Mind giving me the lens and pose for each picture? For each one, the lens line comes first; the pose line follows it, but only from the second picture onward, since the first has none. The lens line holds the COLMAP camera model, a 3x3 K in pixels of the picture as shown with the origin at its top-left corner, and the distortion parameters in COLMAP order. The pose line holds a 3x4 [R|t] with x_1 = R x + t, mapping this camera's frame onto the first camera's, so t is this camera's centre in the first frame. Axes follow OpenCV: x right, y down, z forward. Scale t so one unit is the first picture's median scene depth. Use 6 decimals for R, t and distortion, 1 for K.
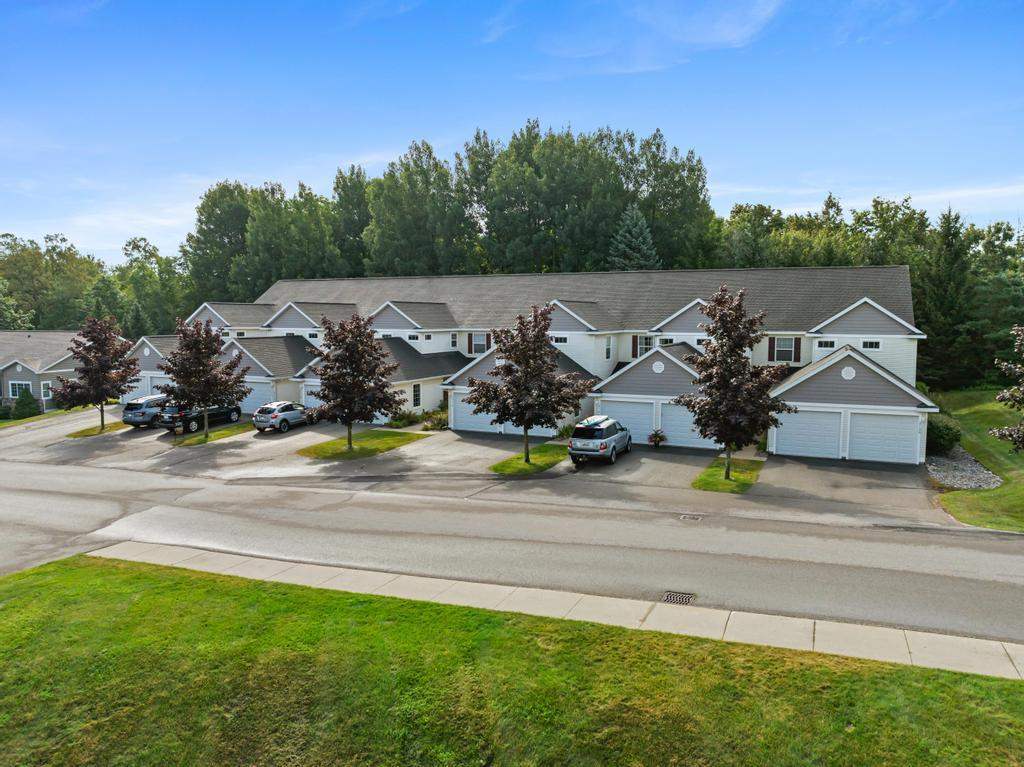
lens RADIAL K [[727.8, 0, 512.0], [0, 727.8, 383.5], [0, 0, 1]] dist [-0.034312, 0.001969]
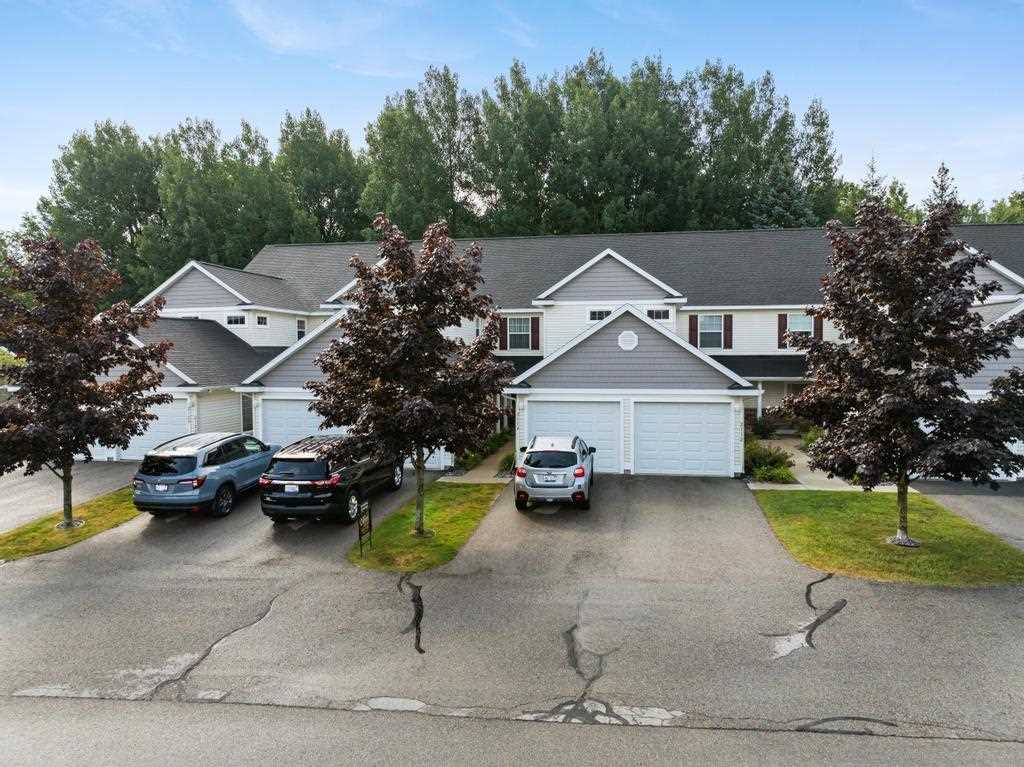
lens RADIAL K [[727.8, 0, 512.0], [0, 727.8, 383.5], [0, 0, 1]] dist [-0.034312, 0.001969]
pose [[0.966296, -0.018695, 0.256752, -0.247901], [0.030417, 0.998665, -0.041759, 0.005554], [-0.255629, 0.048161, 0.965575, 0.318825]]
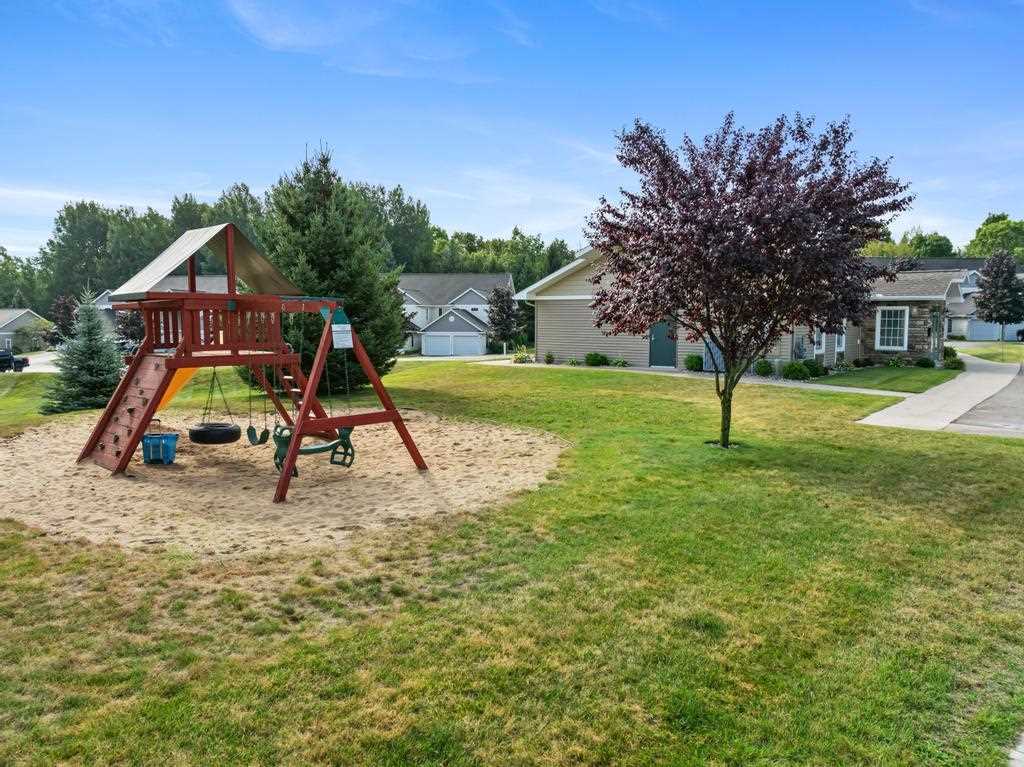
lens RADIAL K [[727.8, 0, 512.0], [0, 727.8, 383.5], [0, 0, 1]] dist [-0.034312, 0.001969]
pose [[0.964476, -0.021298, 0.263310, 0.010800], [0.021812, 0.999762, 0.000970, 0.083765], [-0.263268, 0.004808, 0.964711, -0.564457]]
